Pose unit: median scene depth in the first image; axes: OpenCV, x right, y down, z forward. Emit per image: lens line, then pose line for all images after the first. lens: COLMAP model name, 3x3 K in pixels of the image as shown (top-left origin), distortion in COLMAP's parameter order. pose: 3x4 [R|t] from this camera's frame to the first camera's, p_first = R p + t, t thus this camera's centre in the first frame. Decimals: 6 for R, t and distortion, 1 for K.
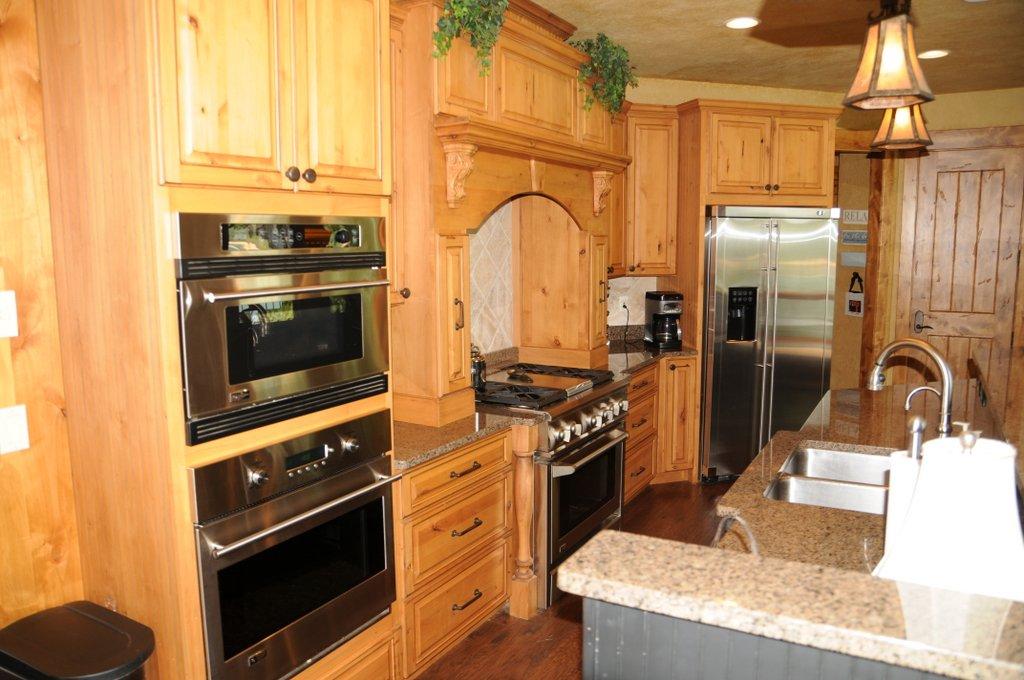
lens RADIAL K [[760.1, 0, 512.0], [0, 760.1, 340.0], [0, 0, 1]] dist [-0.138222, 0.091636]
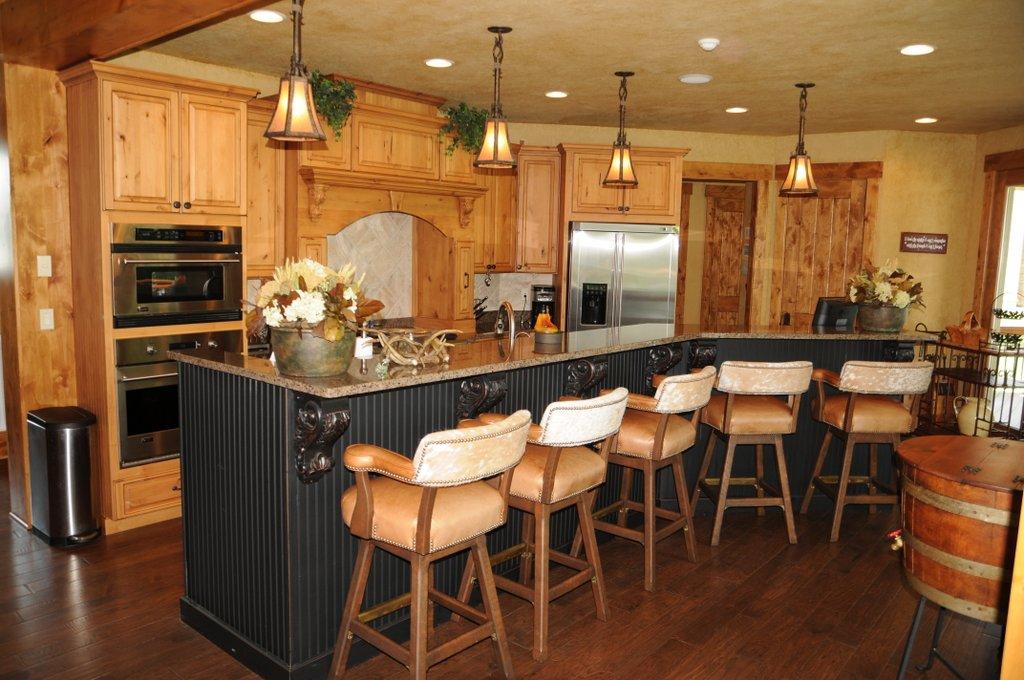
lens RADIAL K [[753.9, 0, 512.0], [0, 753.9, 340.0], [0, 0, 1]] dist [-0.089831, 0.002977]
pose [[0.983494, 0.055516, -0.172215, 0.920848], [-0.056881, 0.998376, -0.002997, 0.097112], [0.171769, 0.012744, 0.985055, -0.786027]]
